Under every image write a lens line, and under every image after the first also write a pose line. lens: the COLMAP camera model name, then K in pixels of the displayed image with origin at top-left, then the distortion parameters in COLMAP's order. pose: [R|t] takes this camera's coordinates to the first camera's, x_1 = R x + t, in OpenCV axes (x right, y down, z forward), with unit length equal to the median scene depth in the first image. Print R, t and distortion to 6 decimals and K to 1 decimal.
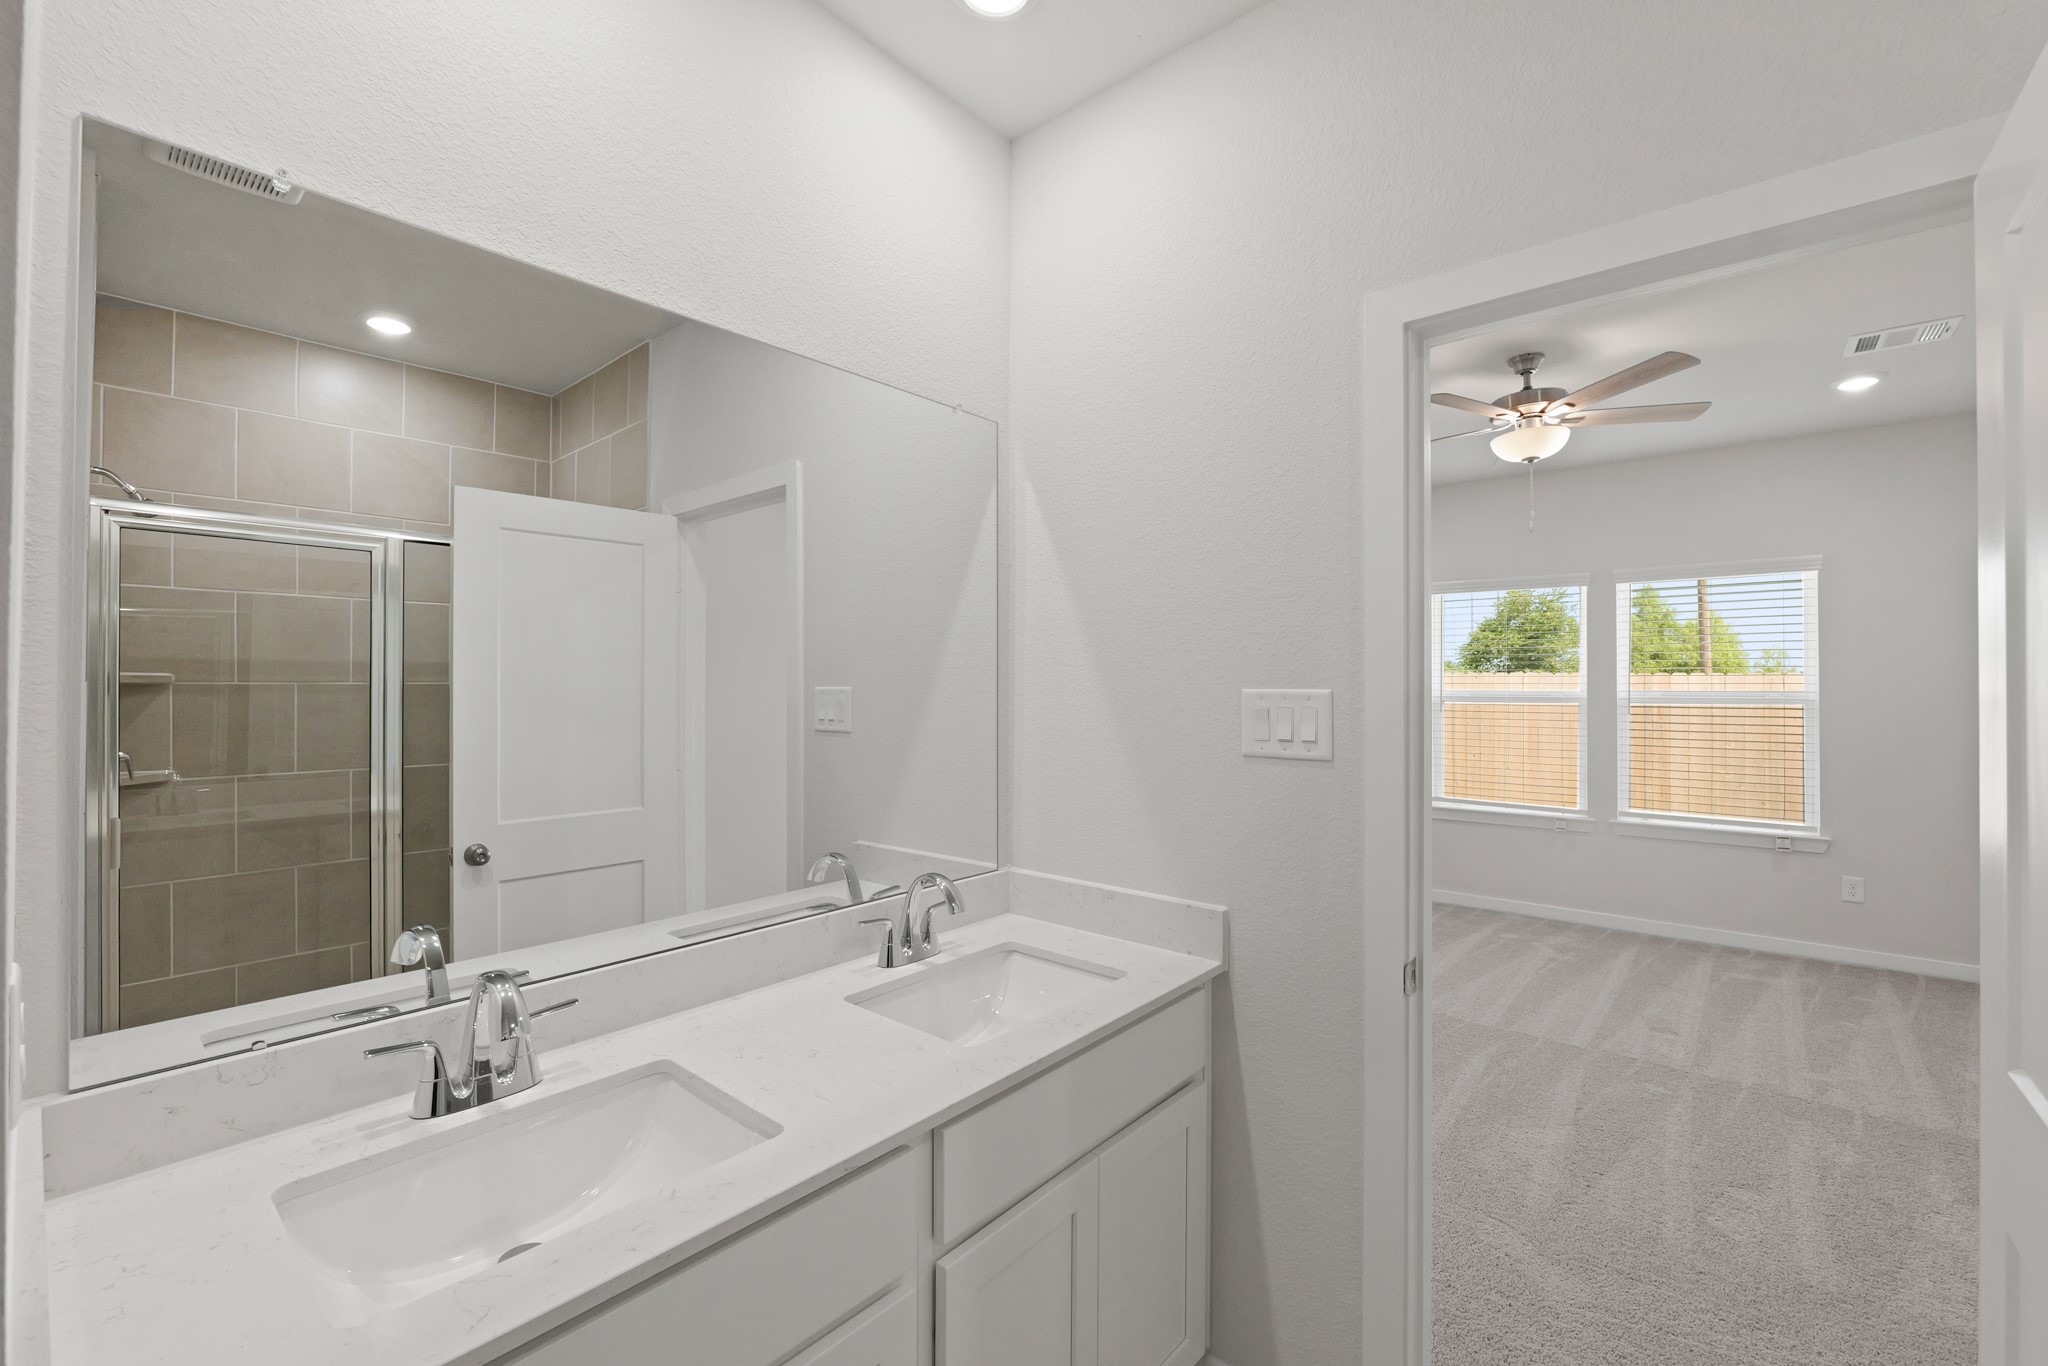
lens RADIAL K [[844.1, 0, 1014.2], [0, 844.1, 691.1], [0, 0, 1]] dist [-0.010652, 0.000636]
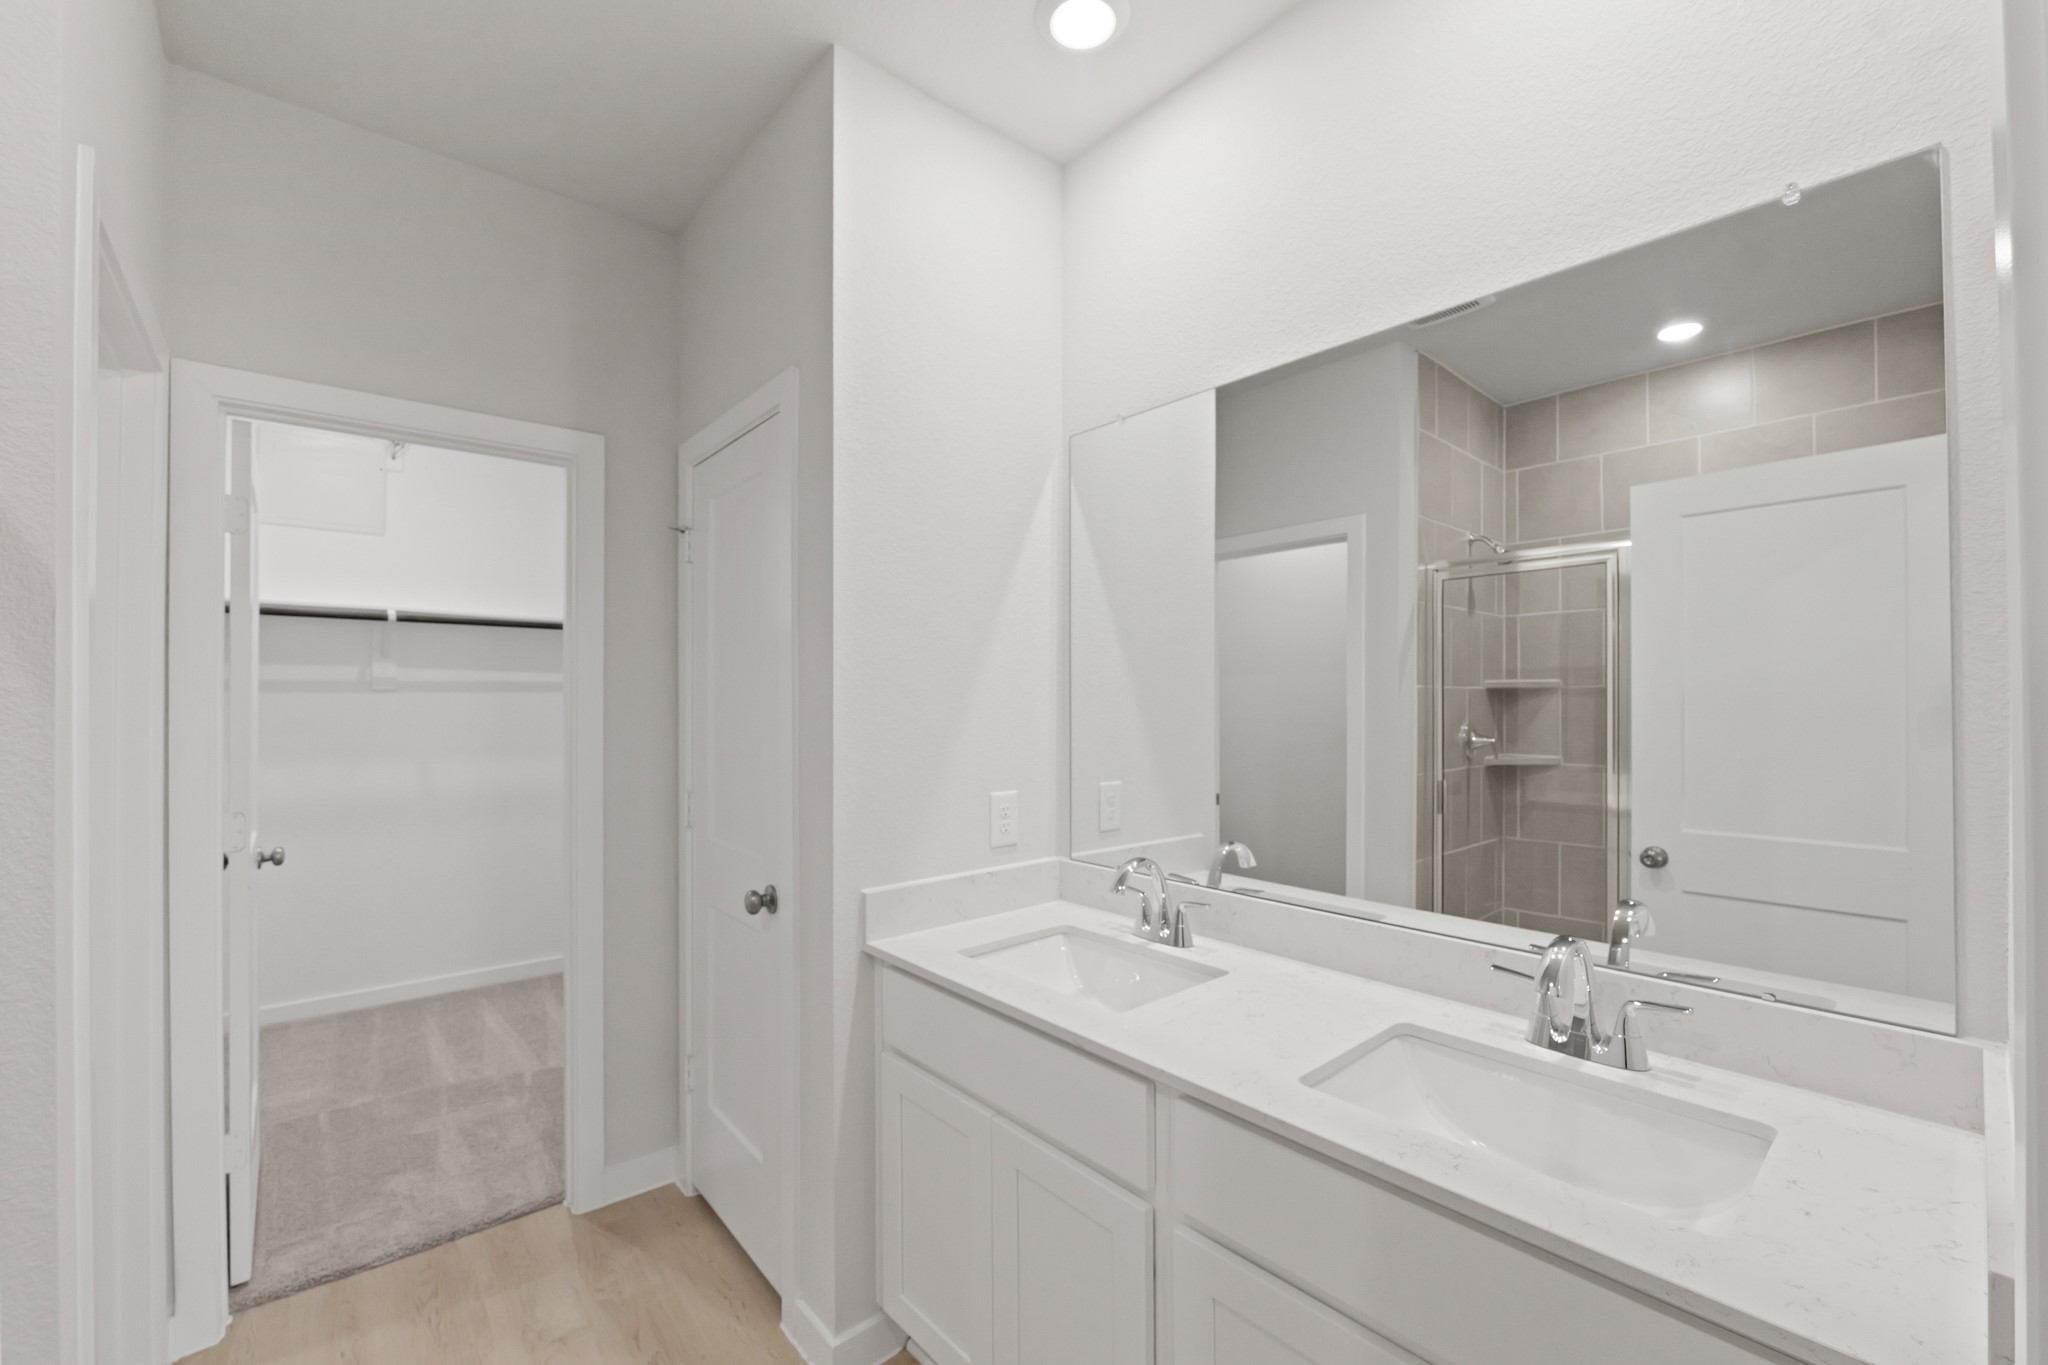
lens RADIAL K [[844.1, 0, 1022.6], [0, 844.1, 692.7], [0, 0, 1]] dist [-0.010652, 0.000636]
pose [[-0.131690, -0.001737, -0.991289, 0.416359], [-0.002701, 0.999995, -0.001394, 0.005885], [0.991287, 0.002494, -0.131694, 0.392994]]
